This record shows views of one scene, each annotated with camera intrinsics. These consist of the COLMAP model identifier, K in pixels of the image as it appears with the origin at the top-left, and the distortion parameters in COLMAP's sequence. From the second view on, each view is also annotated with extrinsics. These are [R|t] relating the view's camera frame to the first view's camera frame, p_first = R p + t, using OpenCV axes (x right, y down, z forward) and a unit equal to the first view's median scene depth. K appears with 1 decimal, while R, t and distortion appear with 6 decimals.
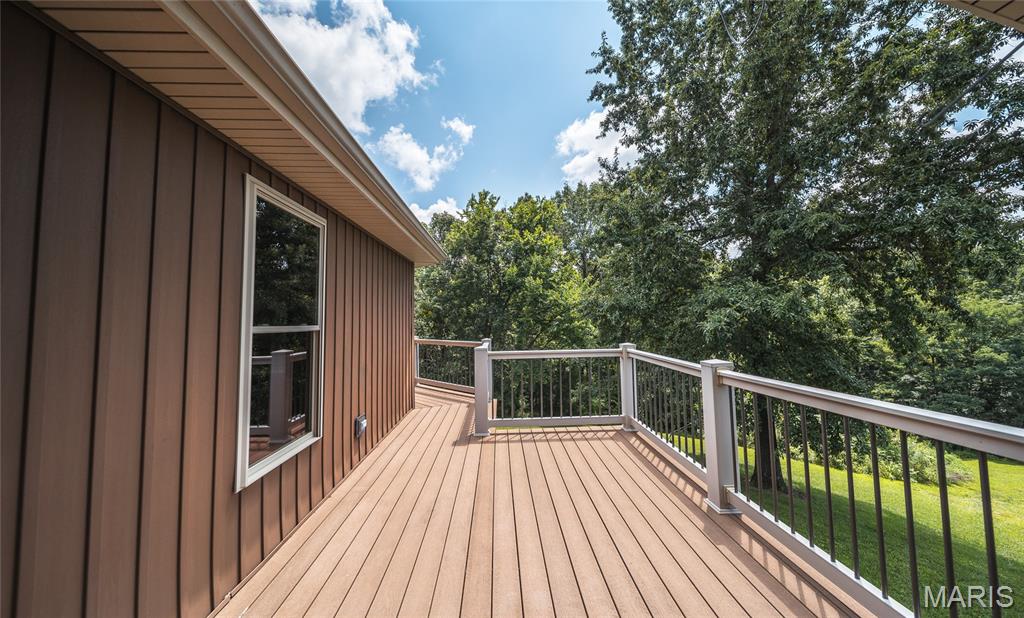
lens RADIAL K [[362.4, 0, 507.3], [0, 362.4, 299.6], [0, 0, 1]] dist [0.001784, -0.000142]
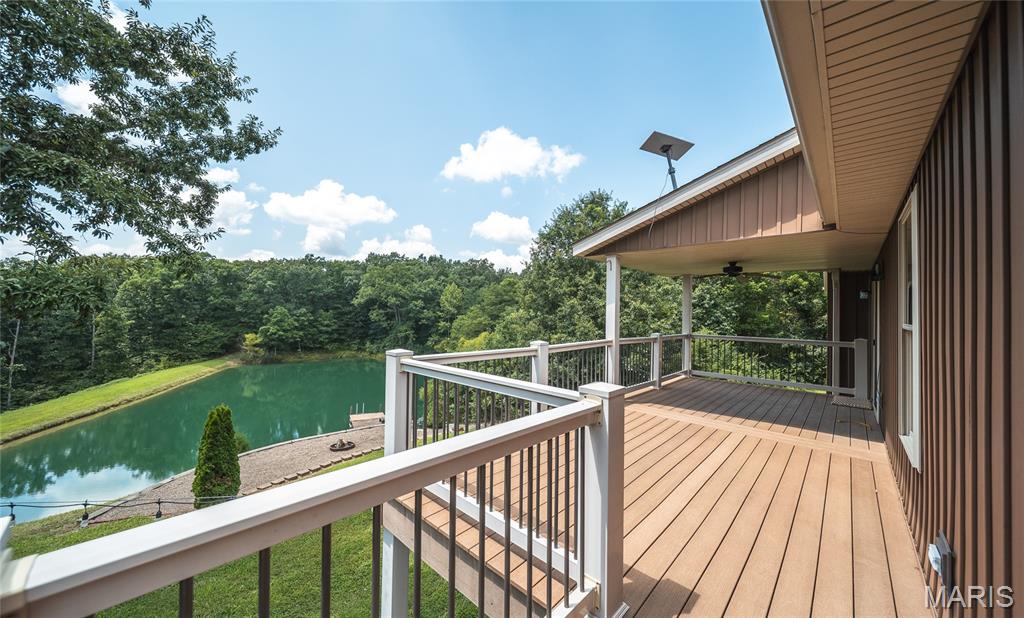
lens RADIAL K [[362.4, 0, 505.1], [0, 362.4, 307.5], [0, 0, 1]] dist [0.001784, -0.000142]
pose [[-0.708655, 0.012682, 0.705442, -0.143625], [-0.047205, 0.996746, -0.065339, 0.041006], [-0.703975, -0.079603, -0.705750, 0.711676]]
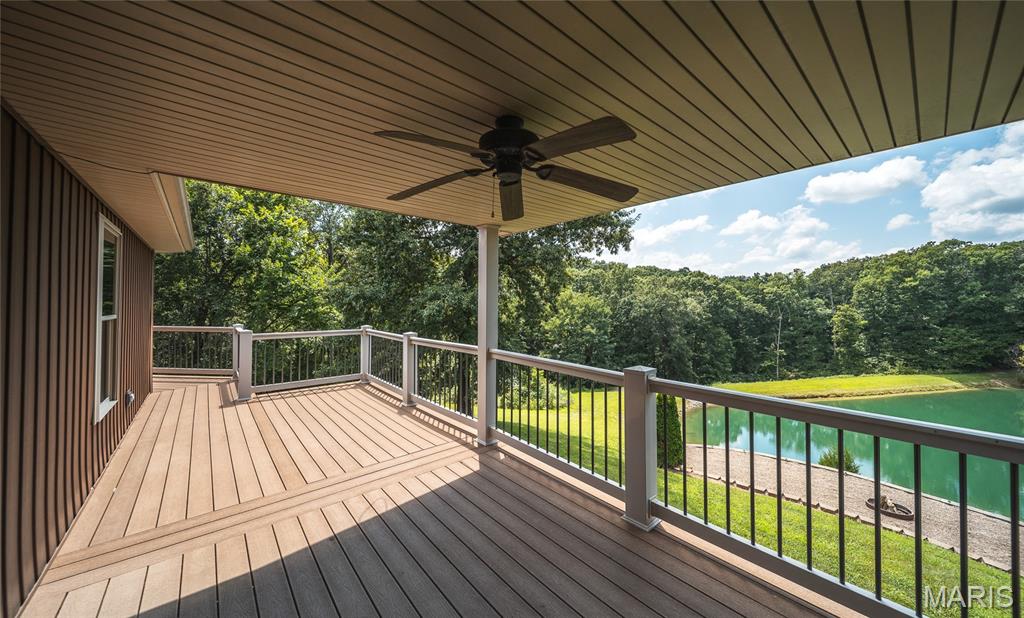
lens RADIAL K [[362.4, 0, 510.3], [0, 362.4, 298.2], [0, 0, 1]] dist [0.001784, -0.000142]
pose [[0.776511, 0.029980, 0.629390, -0.080360], [-0.054132, 0.998349, 0.019231, -0.027795], [-0.627774, -0.049003, 0.776851, -0.279565]]
